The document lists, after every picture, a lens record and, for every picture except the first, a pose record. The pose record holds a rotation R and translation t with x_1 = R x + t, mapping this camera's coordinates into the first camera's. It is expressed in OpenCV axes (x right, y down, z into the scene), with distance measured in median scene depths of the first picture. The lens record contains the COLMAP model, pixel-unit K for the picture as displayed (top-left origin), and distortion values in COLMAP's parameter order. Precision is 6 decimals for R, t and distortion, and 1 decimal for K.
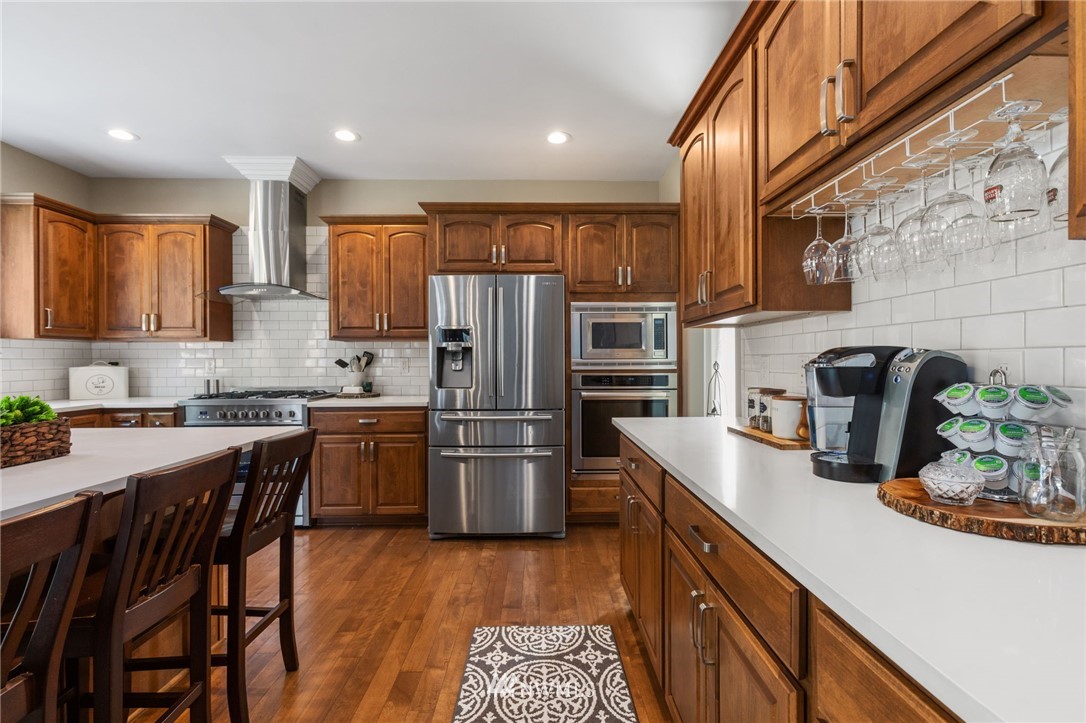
lens RADIAL K [[489.7, 0, 538.7], [0, 489.7, 361.4], [0, 0, 1]] dist [0.004478, -0.002853]
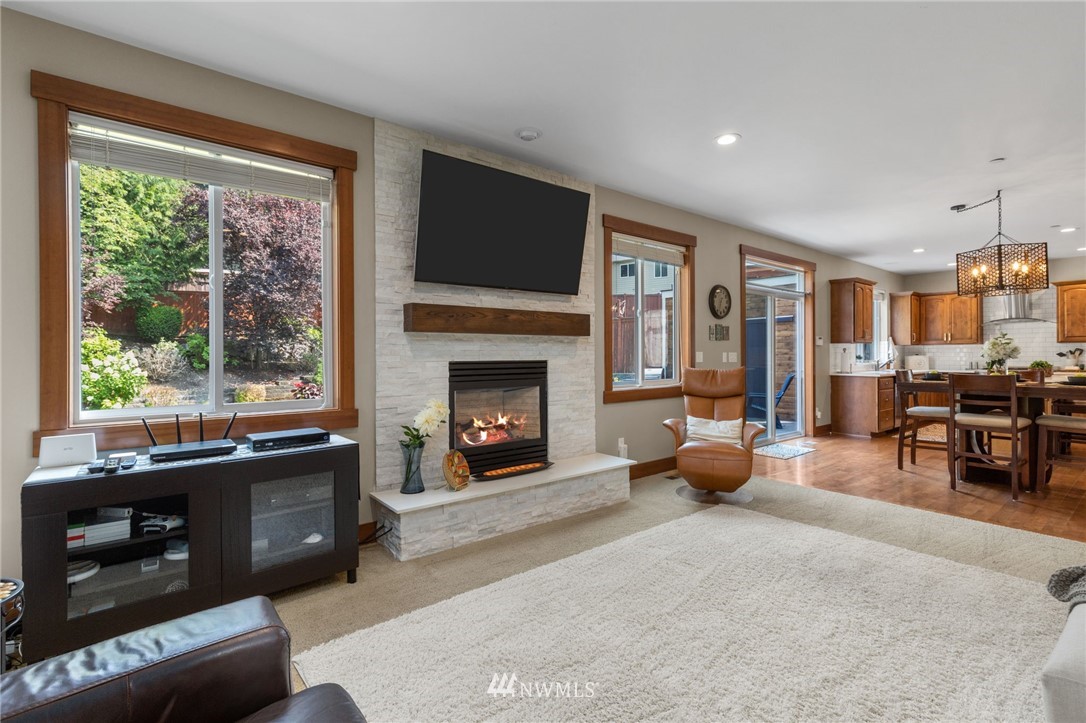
lens RADIAL K [[489.7, 0, 553.3], [0, 489.7, 352.7], [0, 0, 1]] dist [0.004478, -0.002853]
pose [[0.620646, -0.004628, -0.784077, -0.128437], [0.000469, 0.999985, -0.005531, 0.007261], [0.784090, 0.003065, 0.620639, -1.898580]]
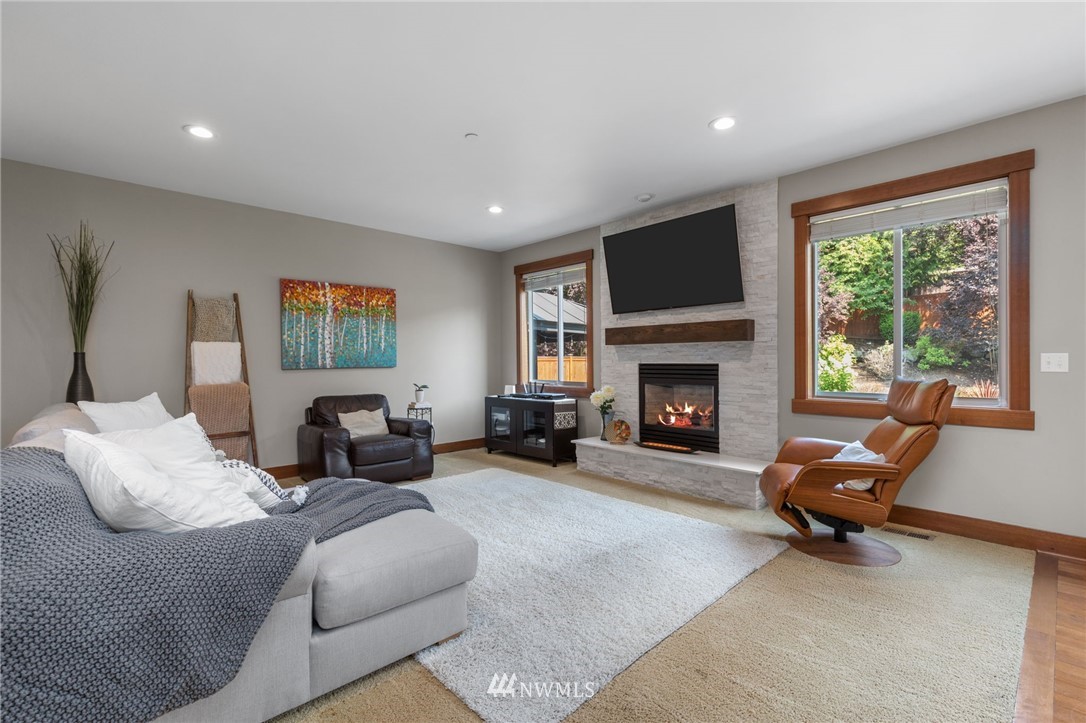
lens RADIAL K [[489.7, 0, 552.1], [0, 489.7, 359.1], [0, 0, 1]] dist [0.004478, -0.002853]
pose [[-0.732990, 0.006279, -0.680211, 0.139163], [0.004732, 0.999980, 0.004131, -0.000176], [0.680223, -0.000191, -0.733005, -0.657957]]
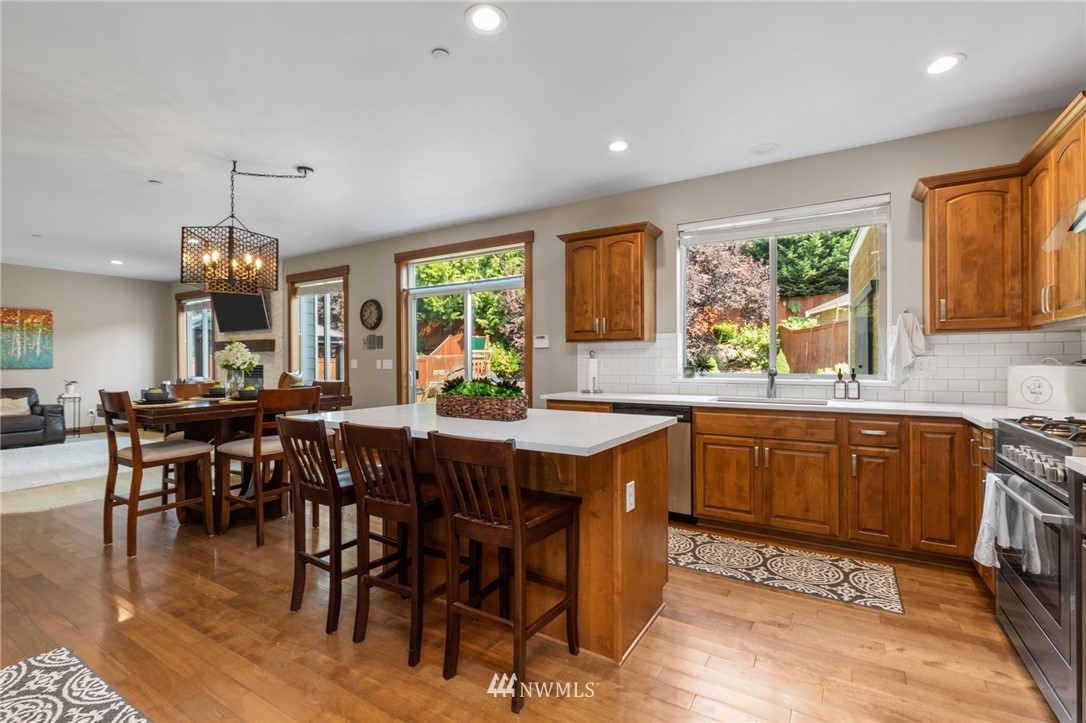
lens RADIAL K [[489.7, 0, 545.5], [0, 489.7, 361.4], [0, 0, 1]] dist [0.004478, -0.002853]
pose [[-0.526043, 0.006920, -0.850430, 0.122975], [0.004196, 0.999976, 0.005542, -0.002533], [0.850448, -0.000653, -0.526059, 0.771749]]
